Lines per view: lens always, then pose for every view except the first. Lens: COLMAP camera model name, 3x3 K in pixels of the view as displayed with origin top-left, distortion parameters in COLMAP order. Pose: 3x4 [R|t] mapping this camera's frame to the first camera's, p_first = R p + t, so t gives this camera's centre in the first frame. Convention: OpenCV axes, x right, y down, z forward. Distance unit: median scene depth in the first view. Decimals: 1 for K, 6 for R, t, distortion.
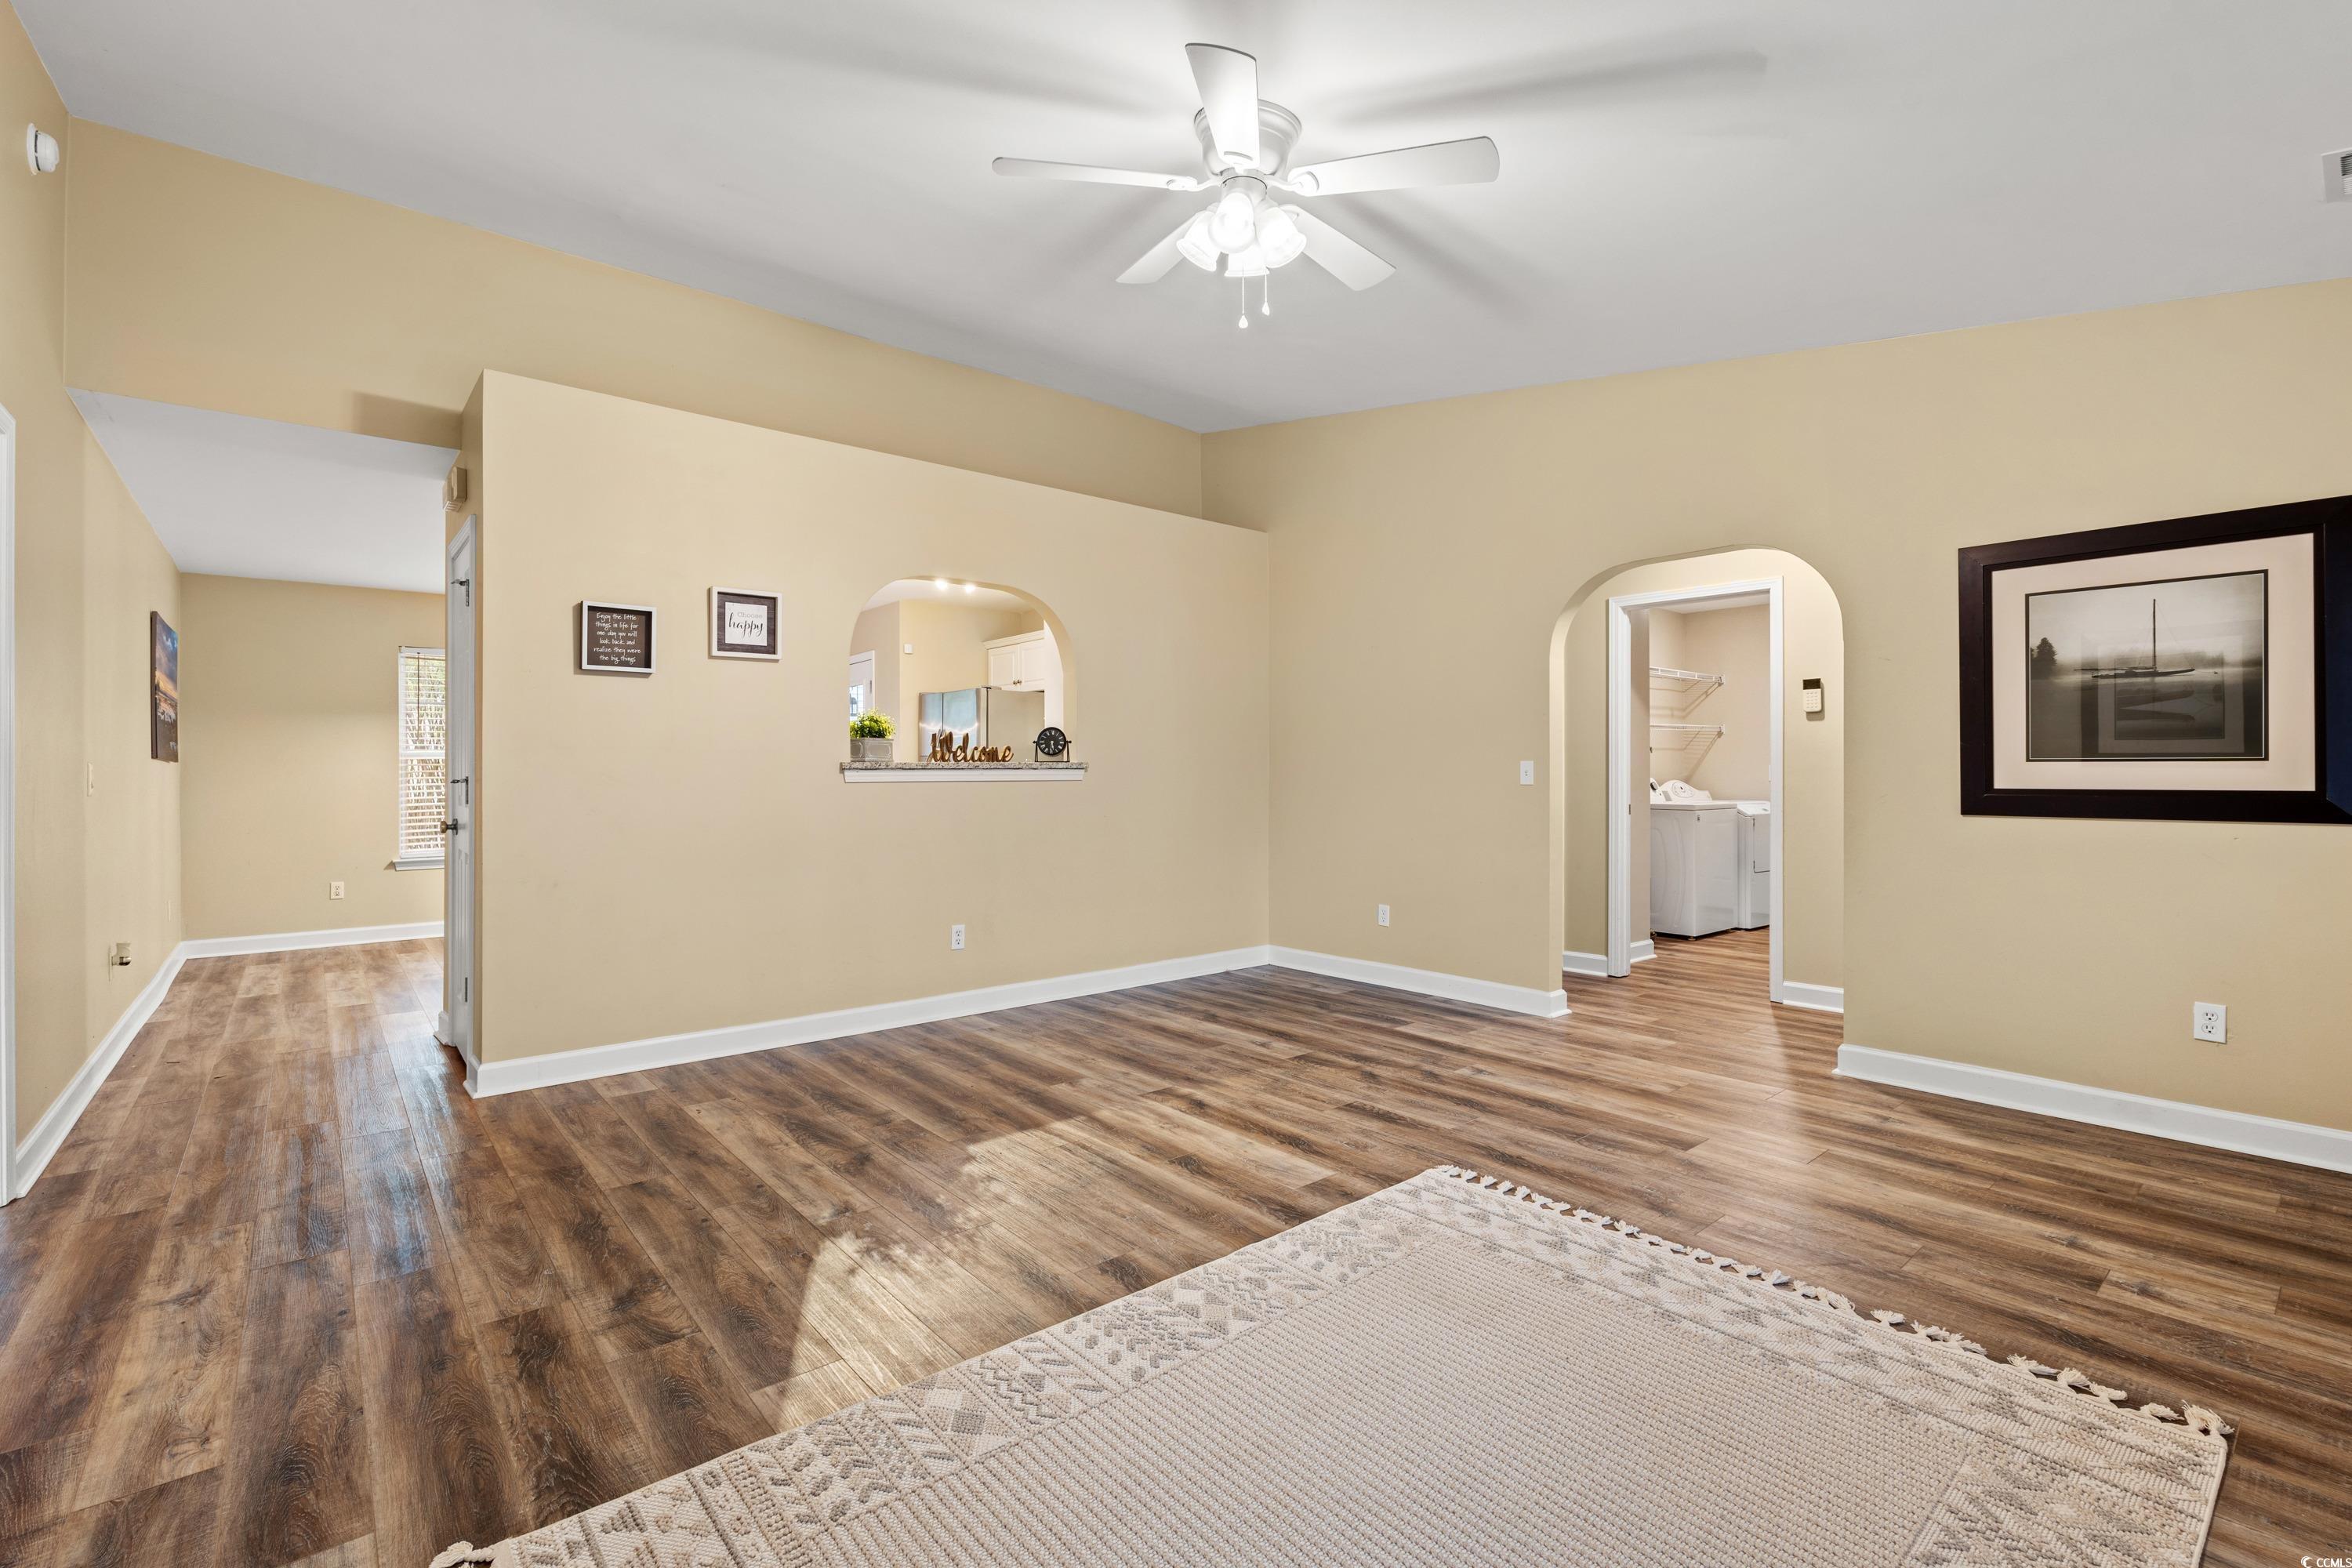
lens RADIAL K [[1034.9, 0, 1176.0], [0, 1034.9, 784.0], [0, 0, 1]] dist [0.000390, 0.000094]
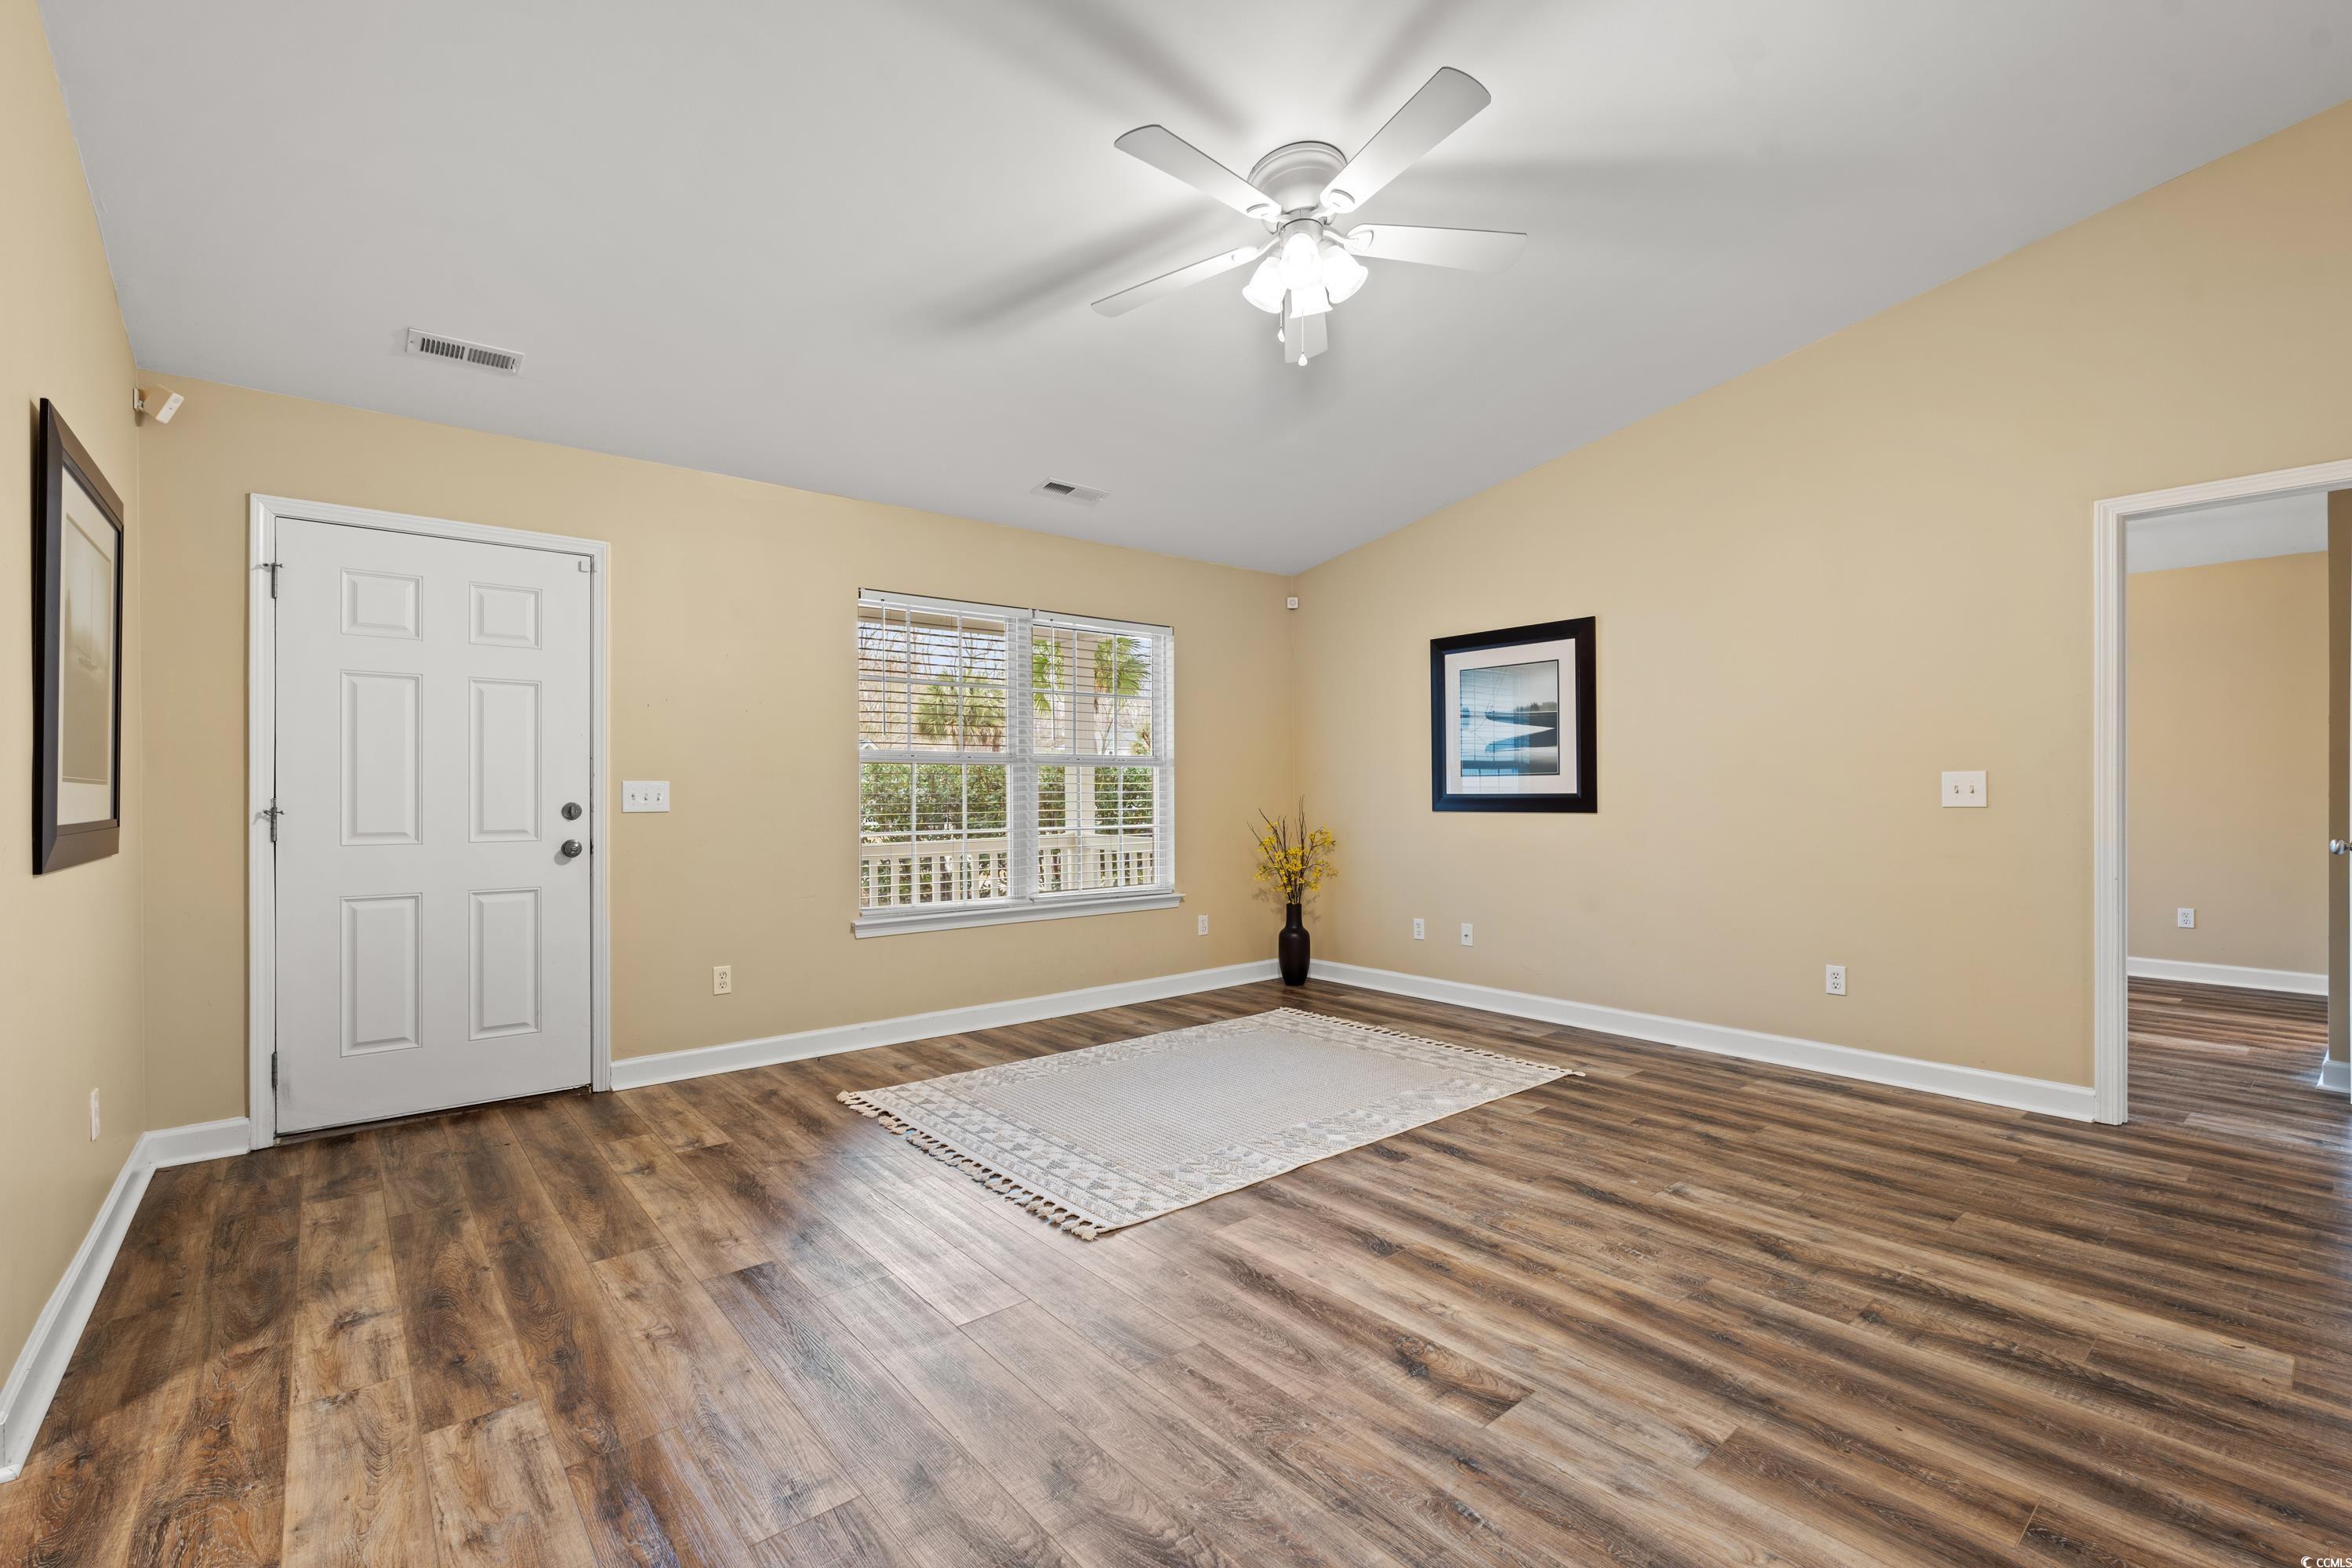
lens RADIAL K [[1034.9, 0, 1176.0], [0, 1034.9, 784.0], [0, 0, 1]] dist [0.000390, 0.000094]
pose [[-0.999969, 0.006079, 0.005084, 0.183175], [0.006097, 0.999975, 0.003574, -0.020412], [-0.005063, 0.003605, -0.999981, 1.951200]]
